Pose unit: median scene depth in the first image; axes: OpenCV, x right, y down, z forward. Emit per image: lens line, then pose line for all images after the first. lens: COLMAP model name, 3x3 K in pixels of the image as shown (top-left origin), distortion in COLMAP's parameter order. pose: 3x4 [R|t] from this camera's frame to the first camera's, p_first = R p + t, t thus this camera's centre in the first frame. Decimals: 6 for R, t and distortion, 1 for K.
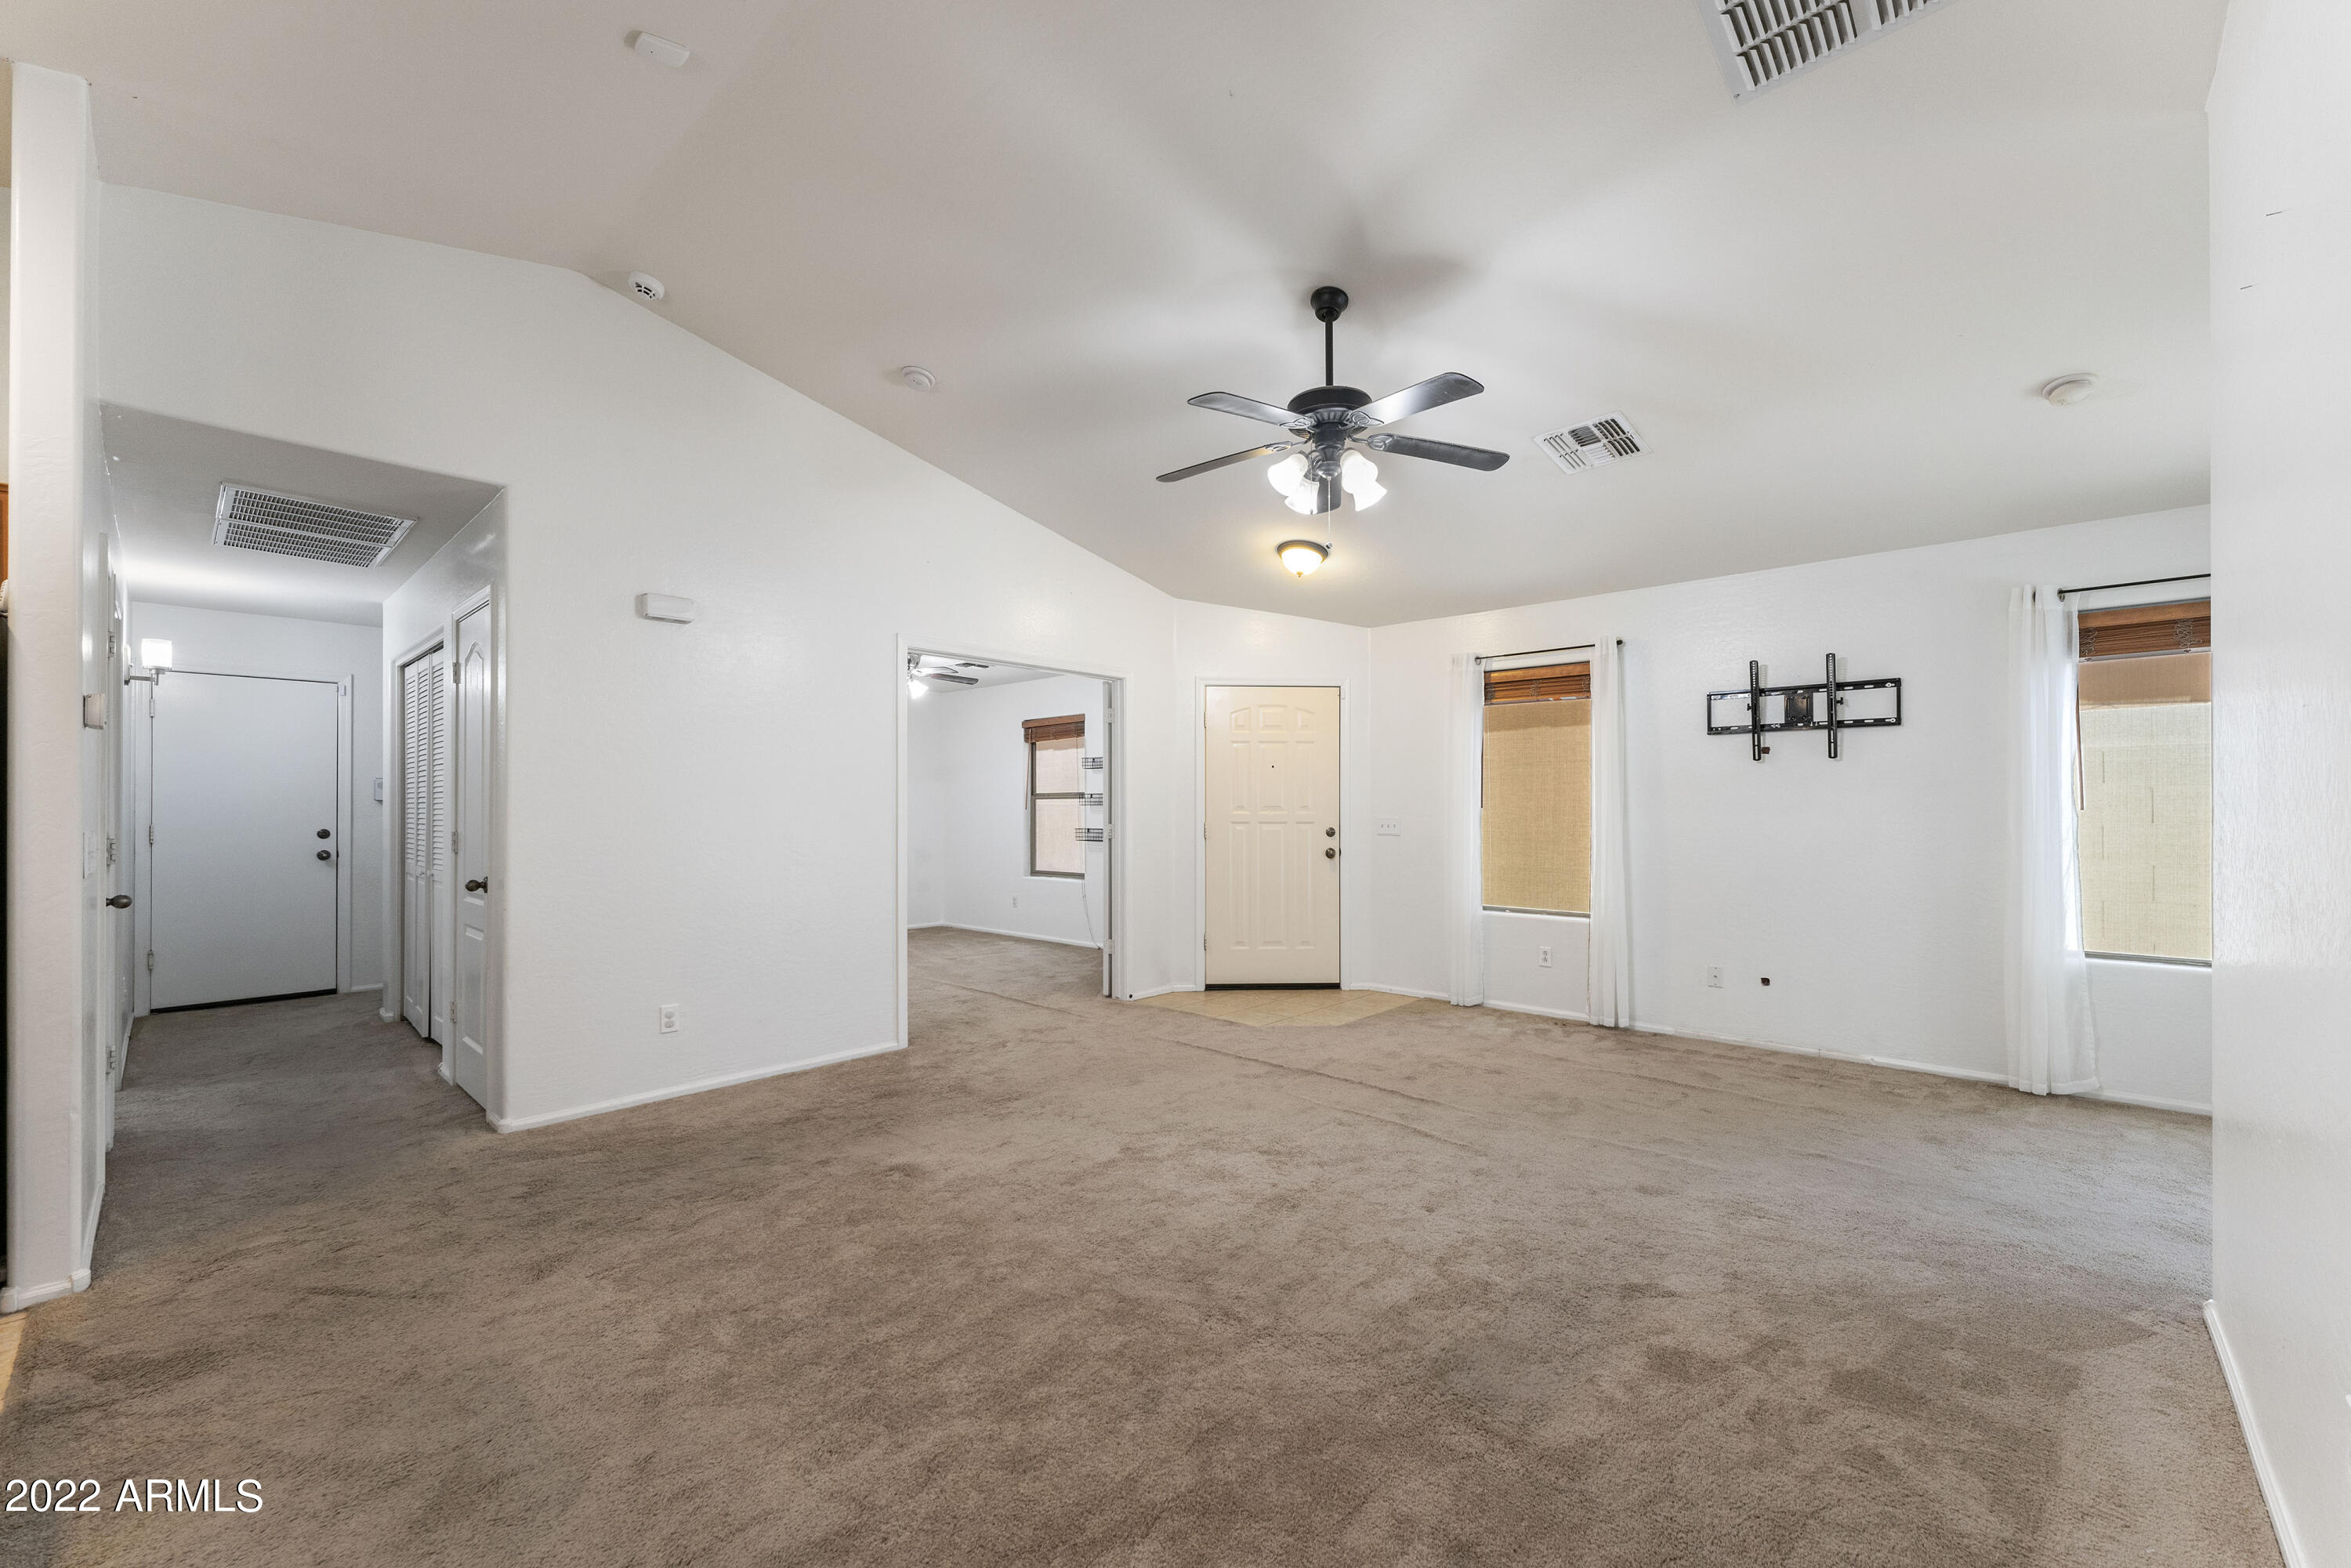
lens RADIAL K [[932.2, 0, 1179.2], [0, 932.2, 800.8], [0, 0, 1]] dist [-0.000320, -0.000757]
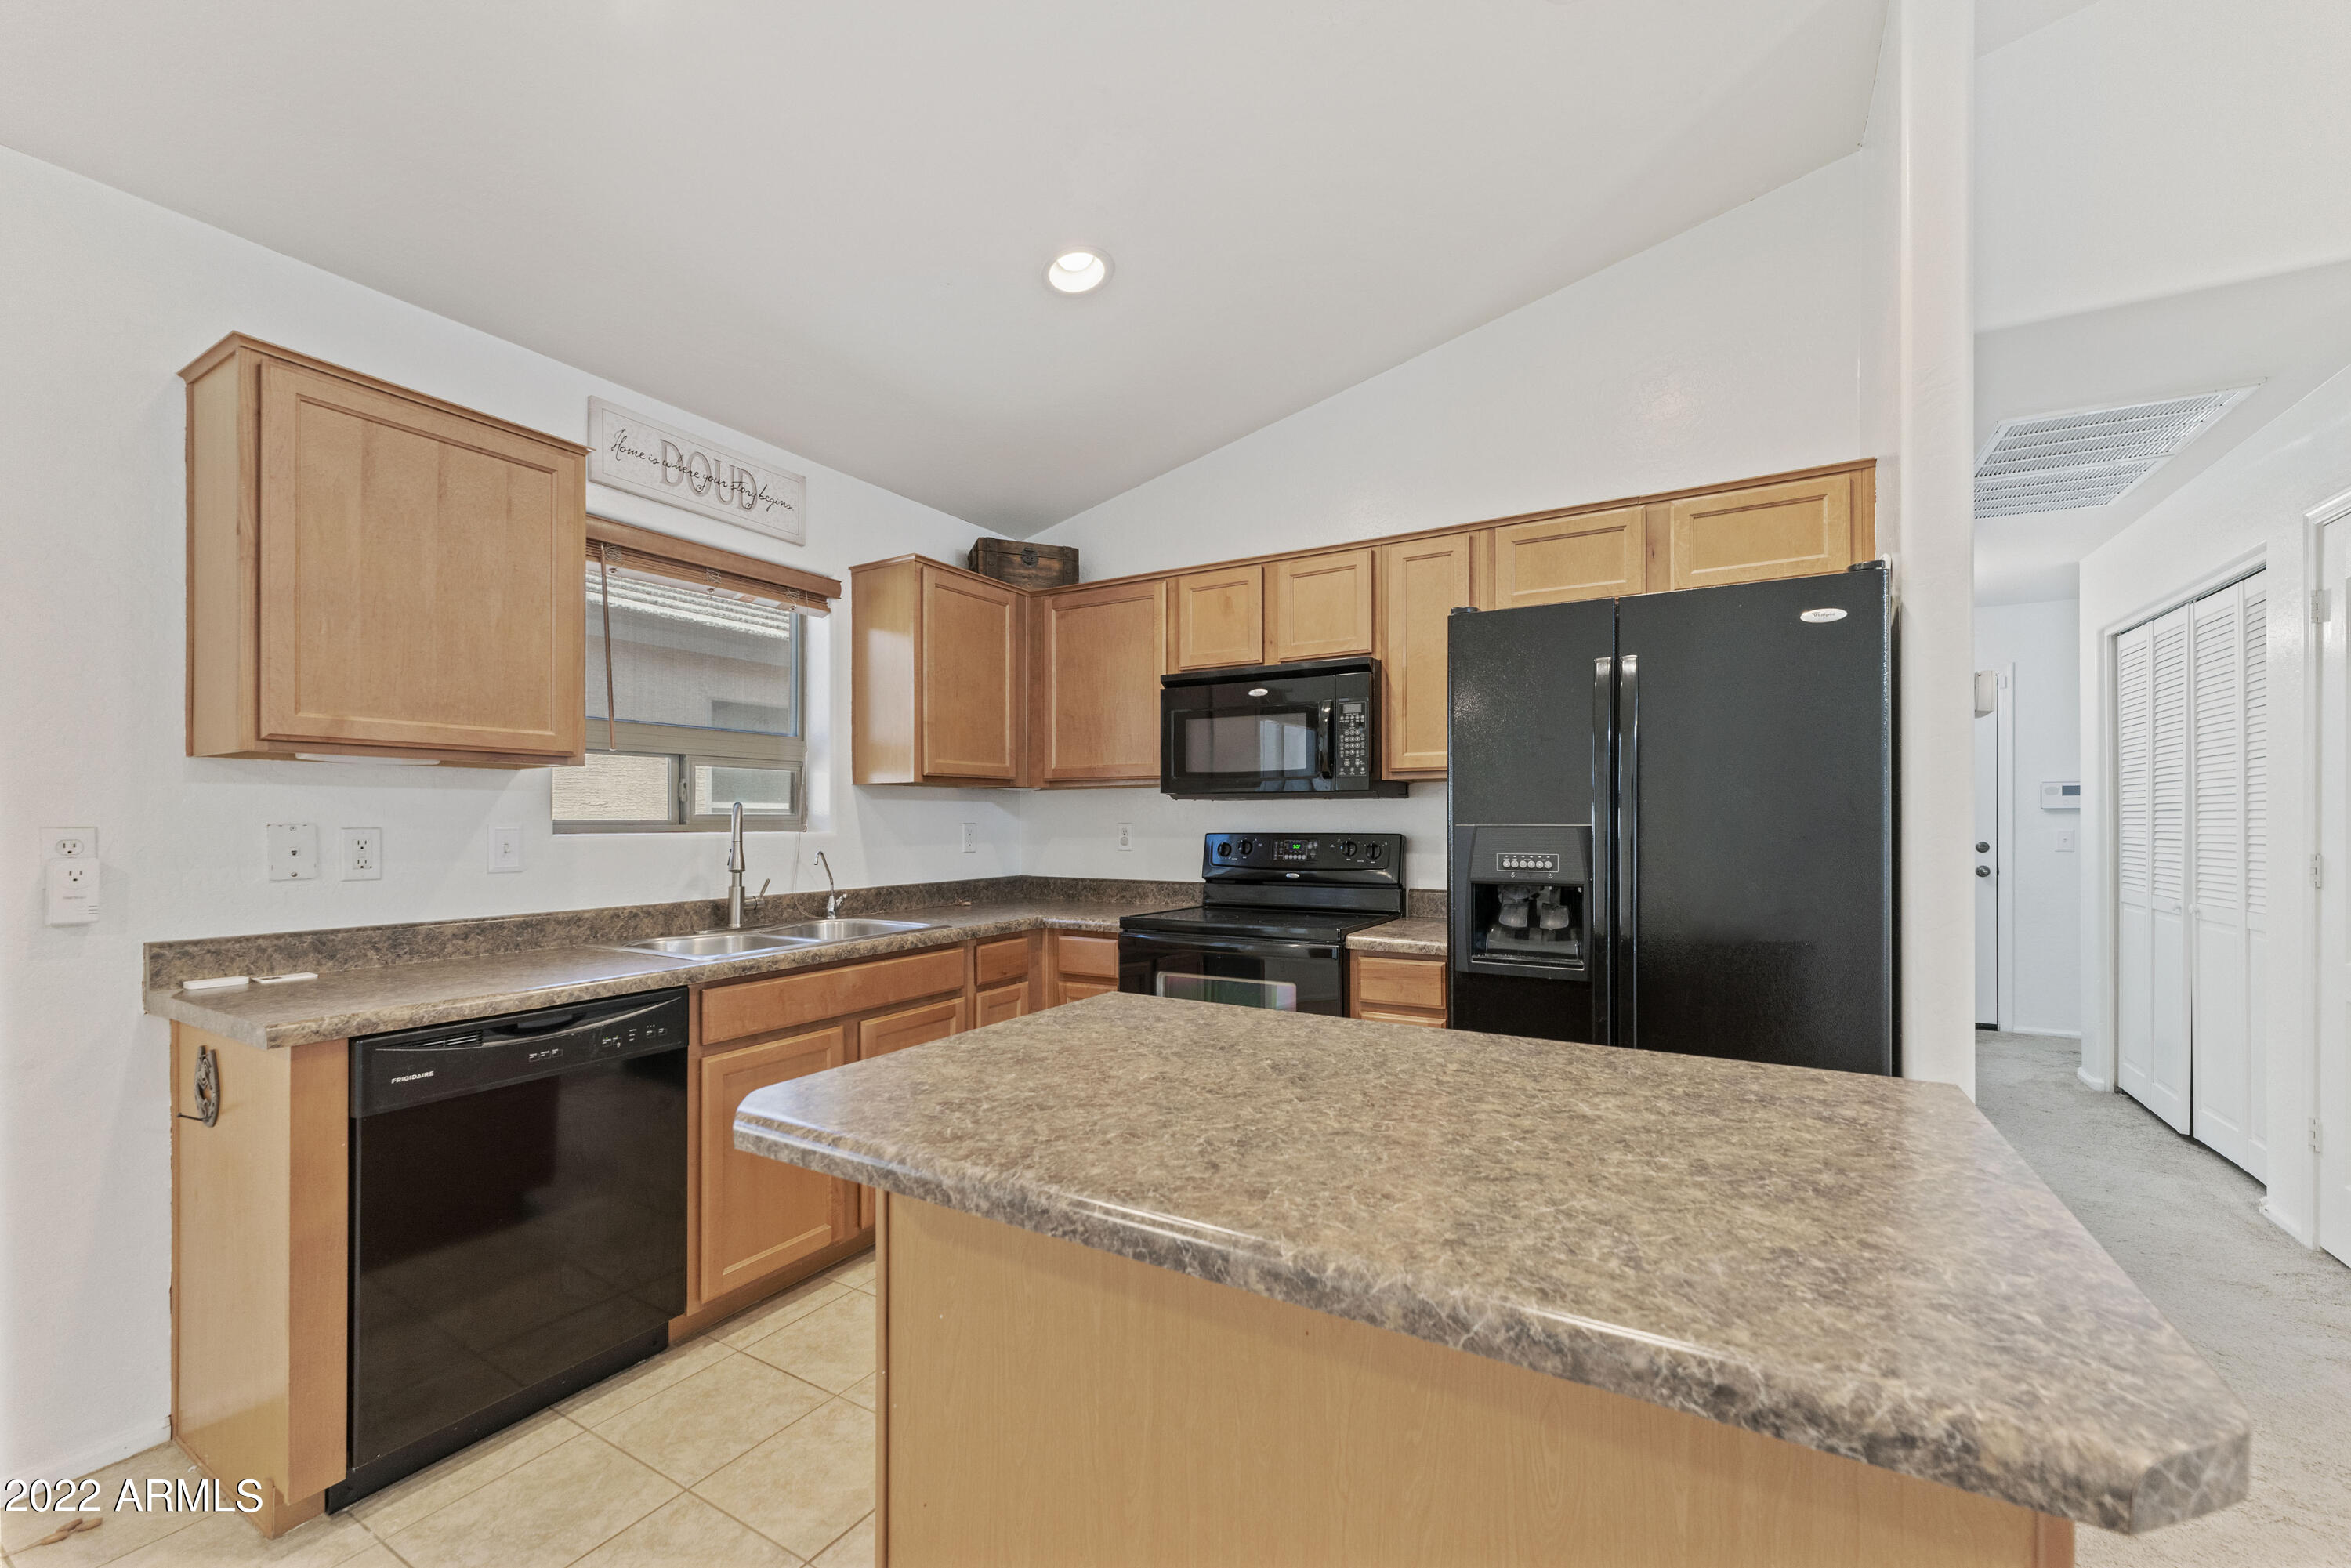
lens RADIAL K [[938.0, 0, 1182.8], [0, 938.0, 813.9], [0, 0, 1]] dist [0.000028, -0.000455]
pose [[0.214979, -0.003890, -0.976611, -0.280452], [0.006662, 0.999975, -0.002517, 0.001277], [0.976596, -0.005965, 0.214999, 0.089305]]
